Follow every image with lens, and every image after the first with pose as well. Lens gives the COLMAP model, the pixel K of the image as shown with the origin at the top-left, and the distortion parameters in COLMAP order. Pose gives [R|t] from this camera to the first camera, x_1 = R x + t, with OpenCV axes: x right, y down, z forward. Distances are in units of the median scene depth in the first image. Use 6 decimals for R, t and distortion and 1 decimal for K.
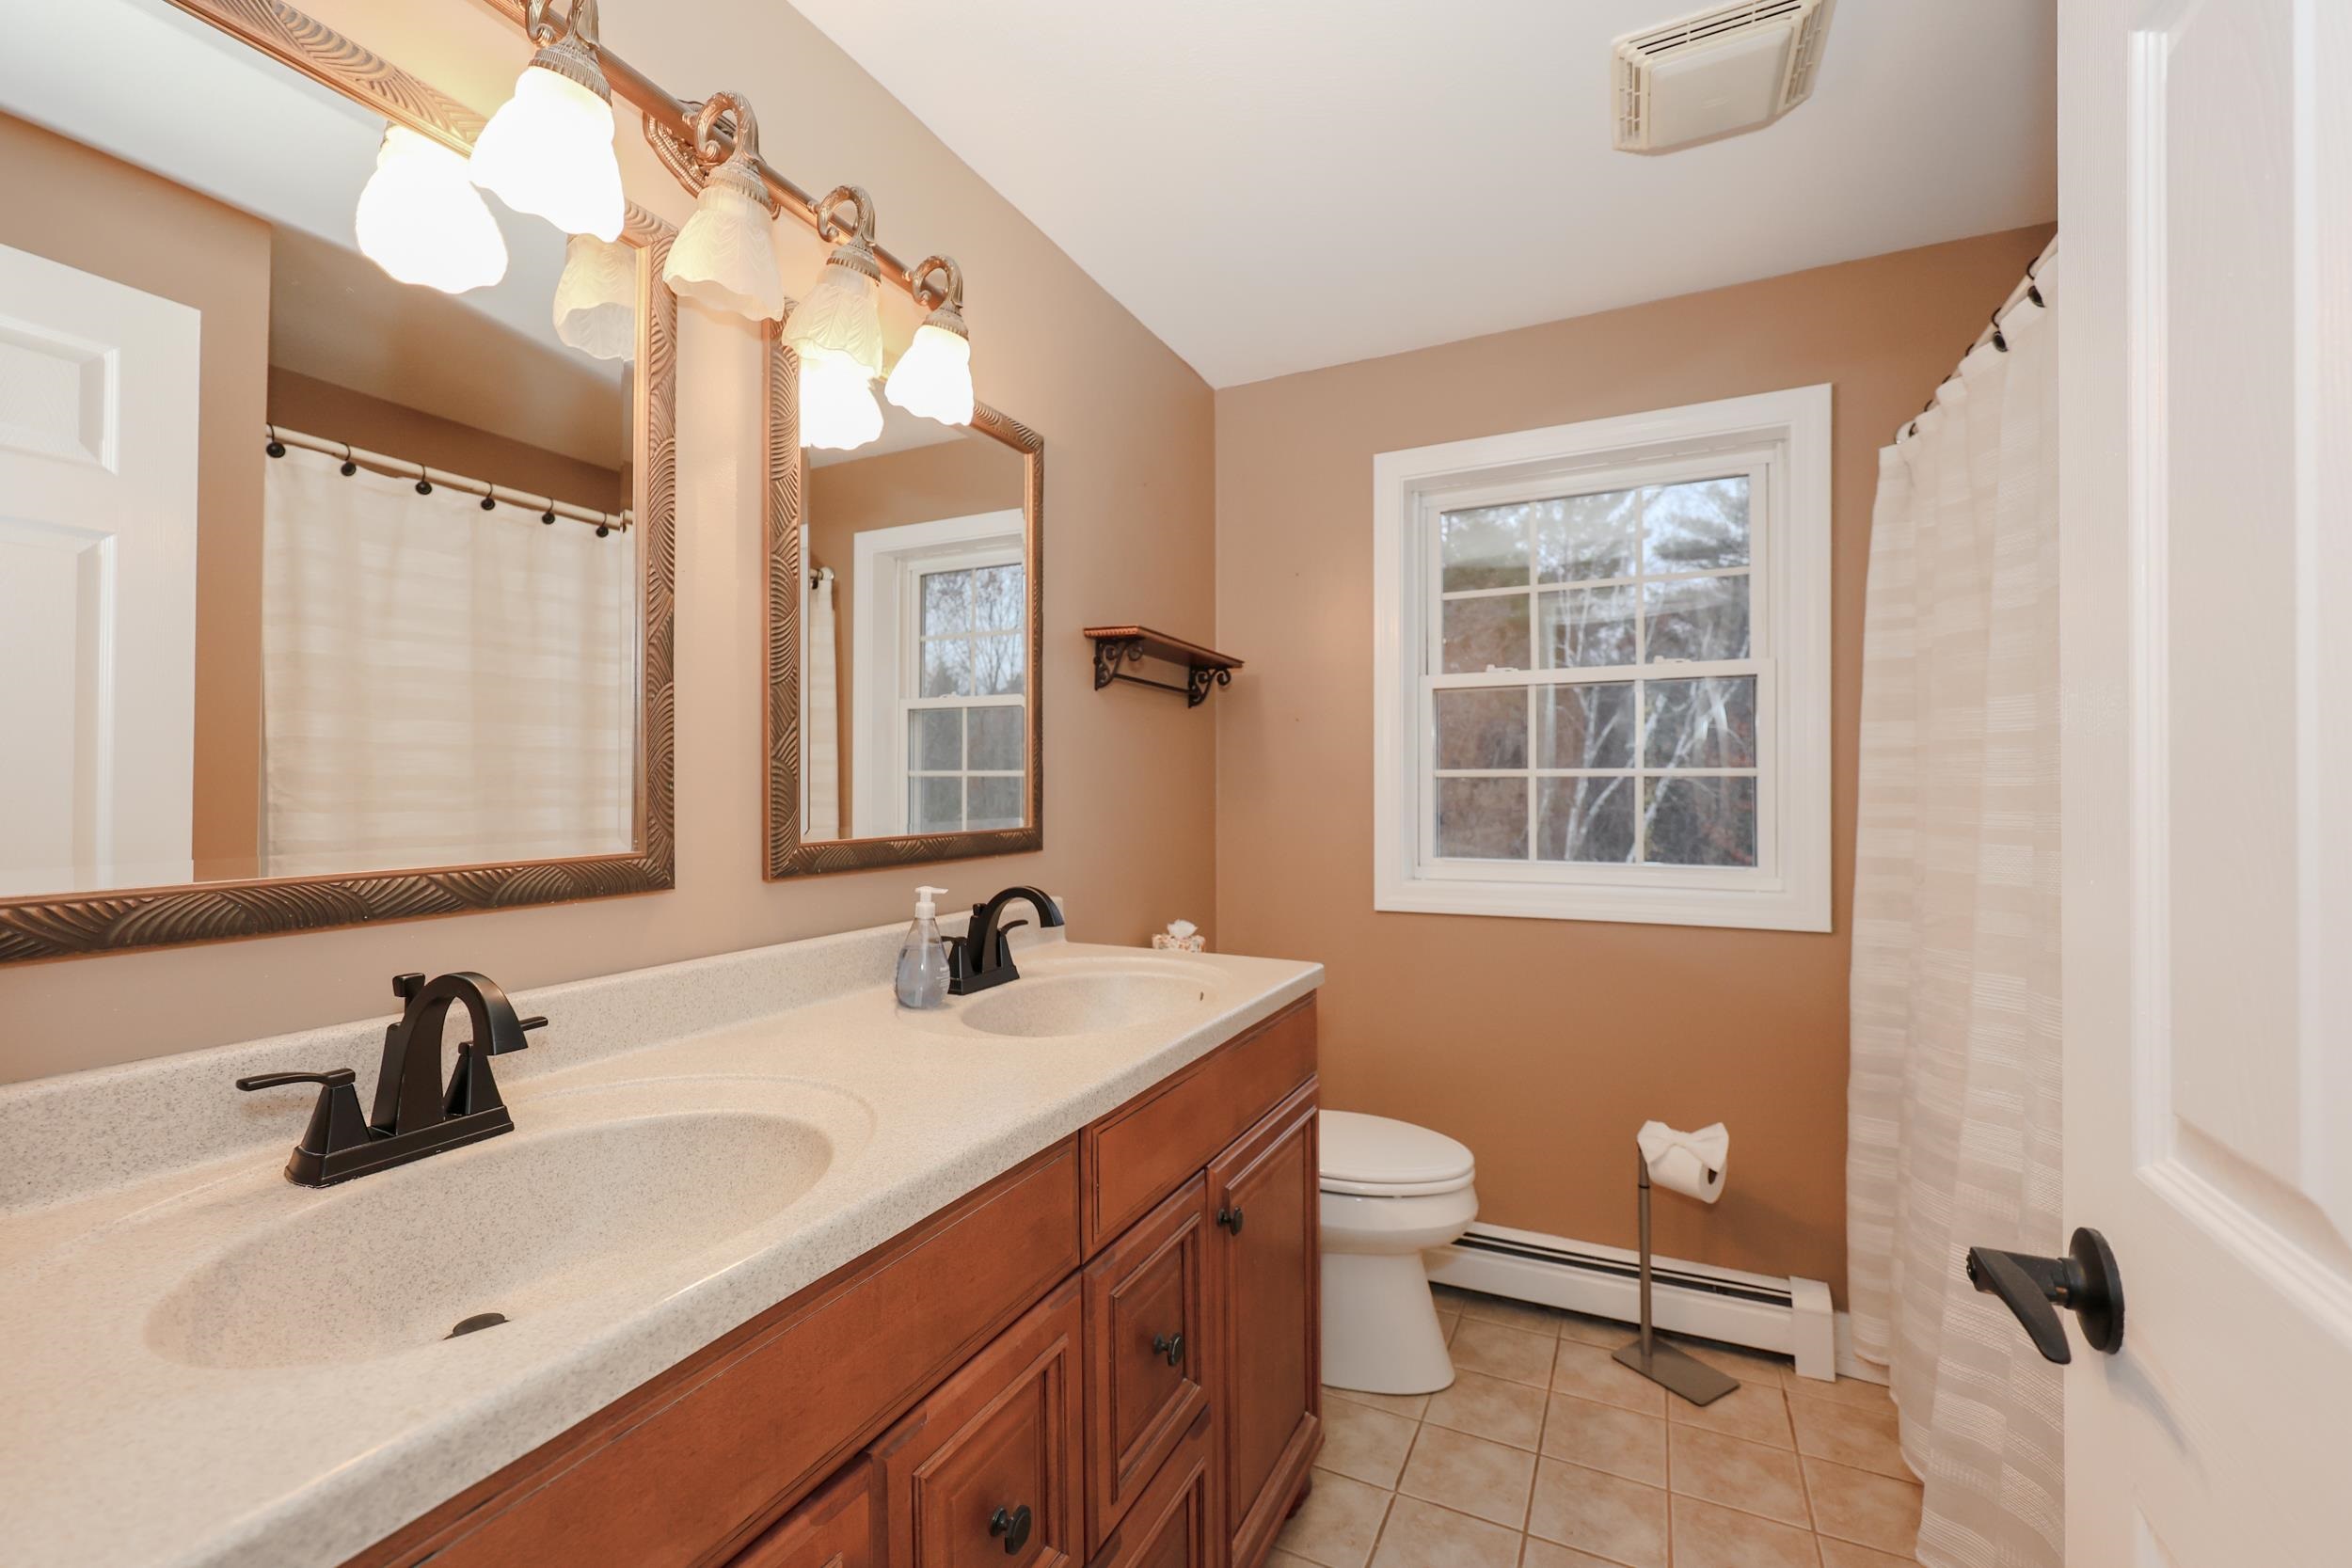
lens RADIAL K [[972.4, 0, 1154.0], [0, 972.4, 769.3], [0, 0, 1]] dist [-0.000705, -0.000679]
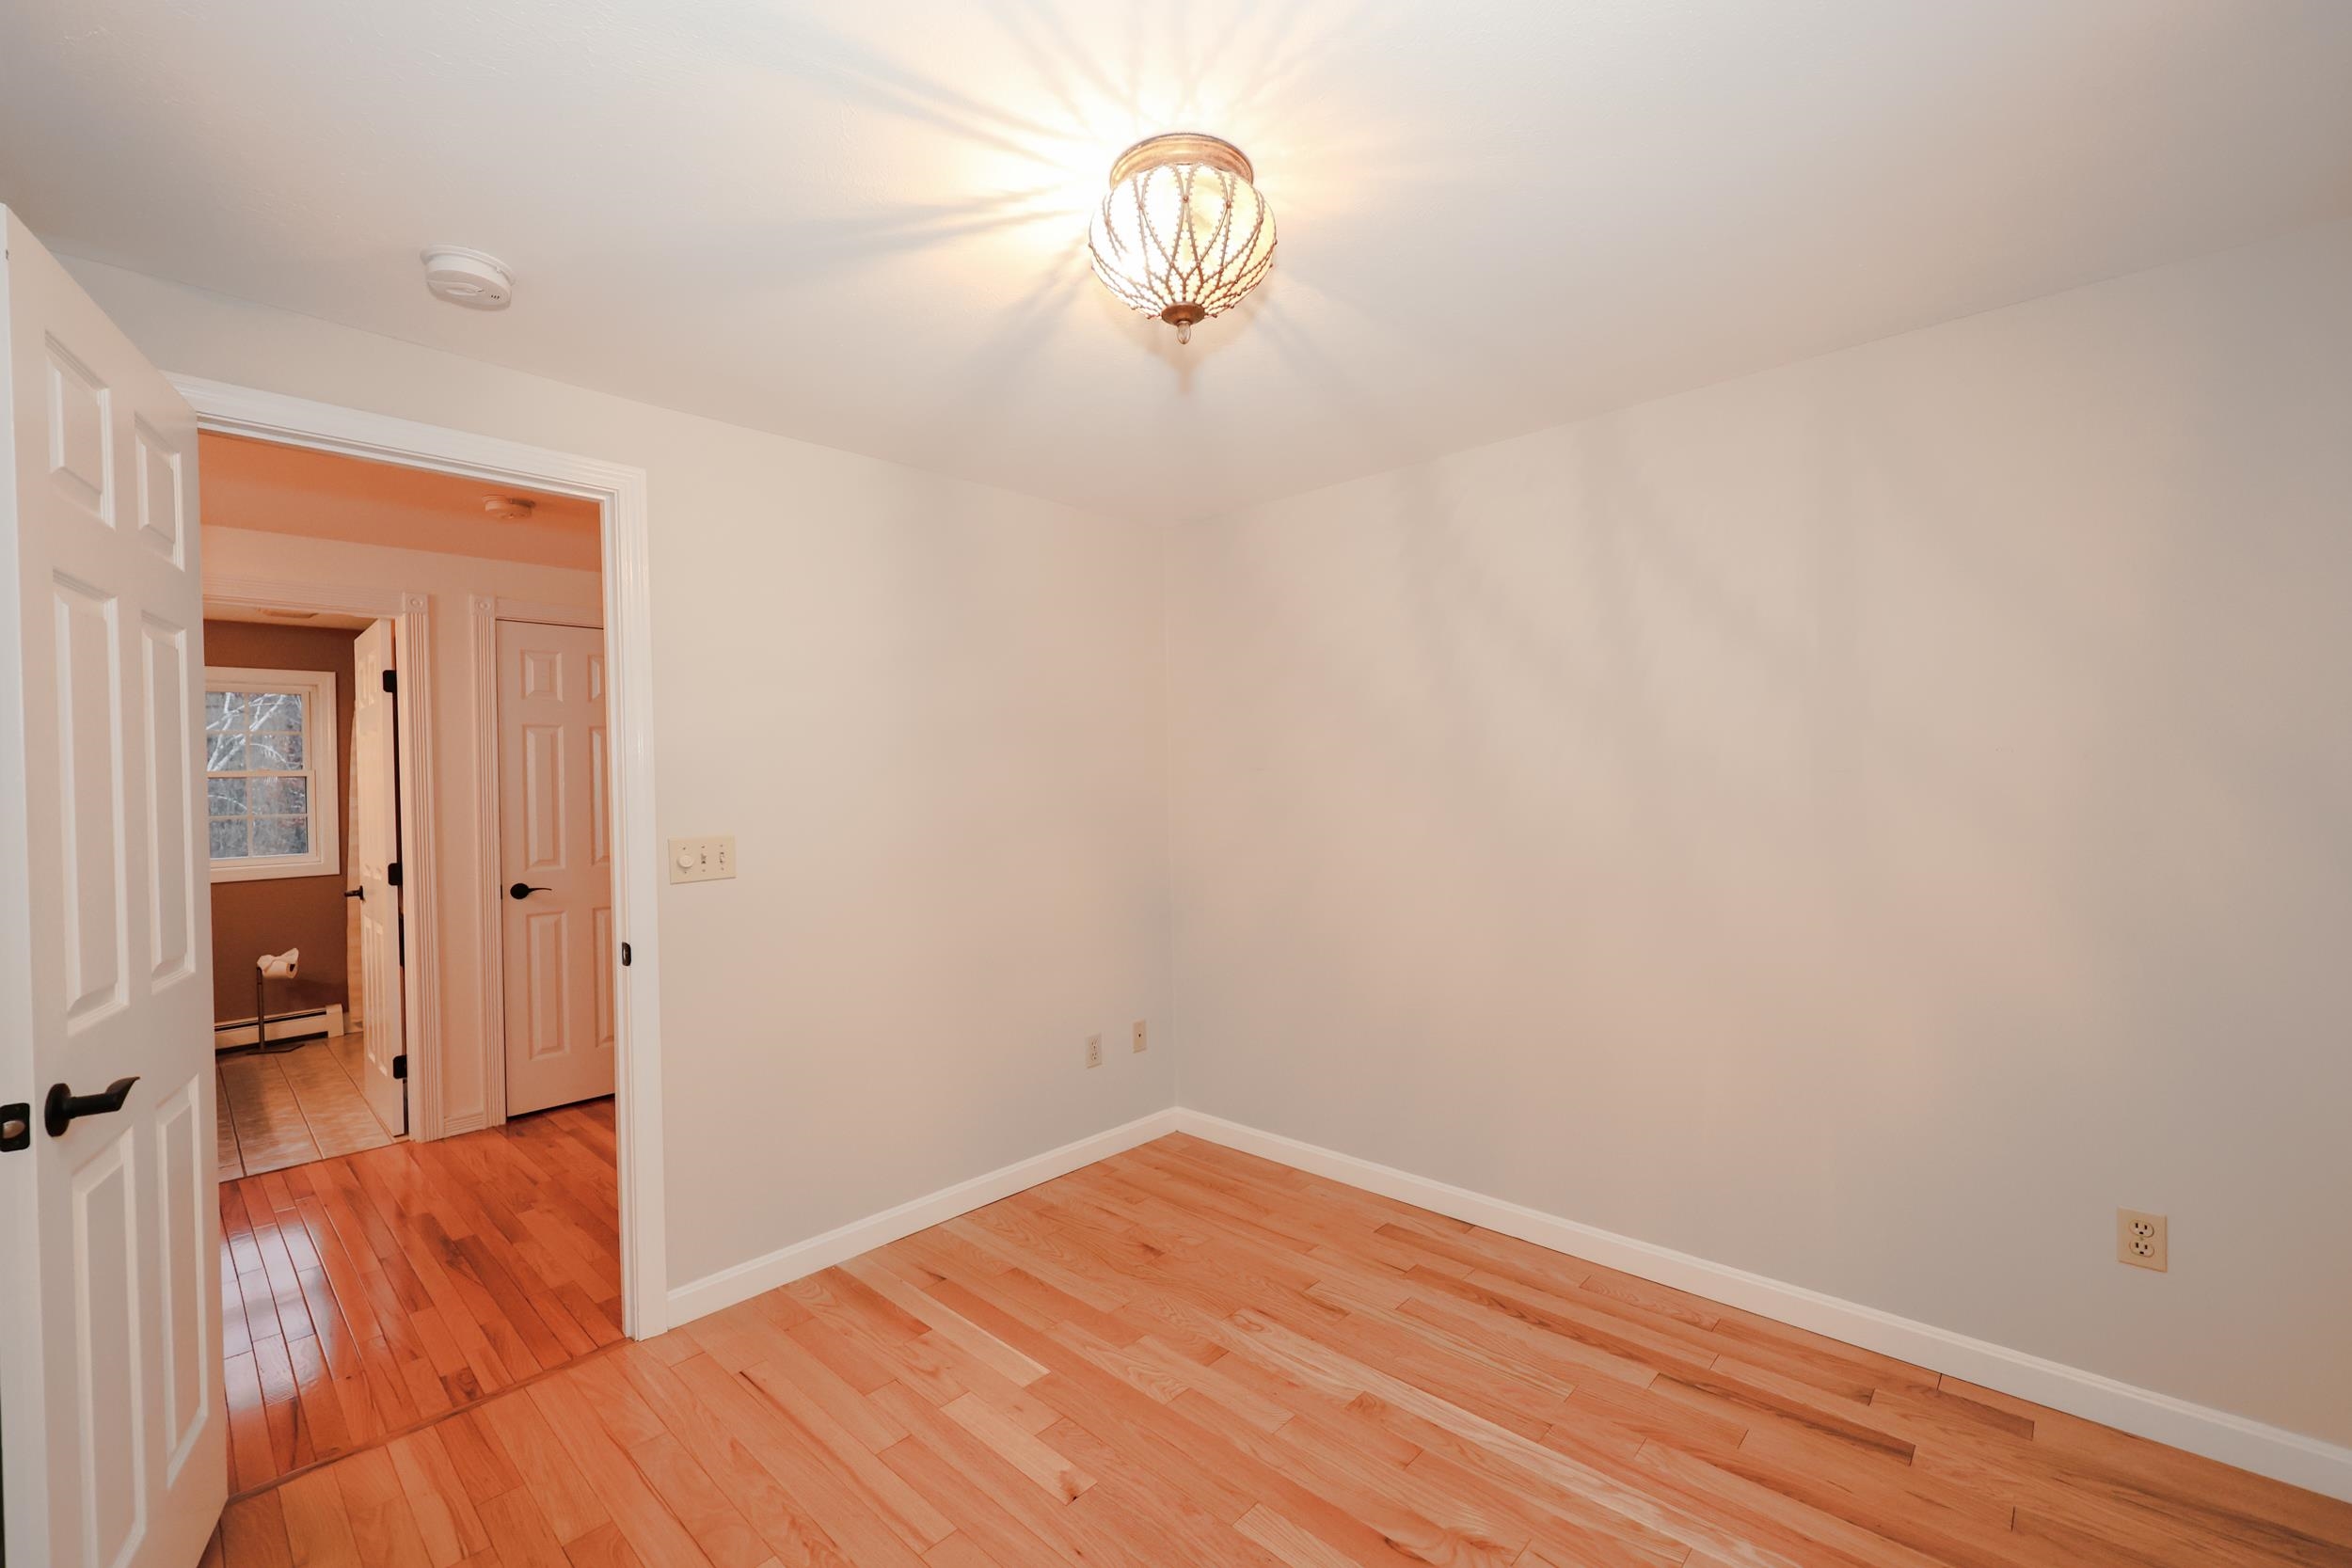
lens RADIAL K [[972.4, 0, 1161.8], [0, 972.4, 789.2], [0, 0, 1]] dist [-0.000705, -0.000679]
pose [[0.285693, -0.005925, 0.958303, -1.257056], [0.020394, 0.999792, 0.000102, -0.024543], [-0.958104, 0.019515, 0.285754, -1.997178]]
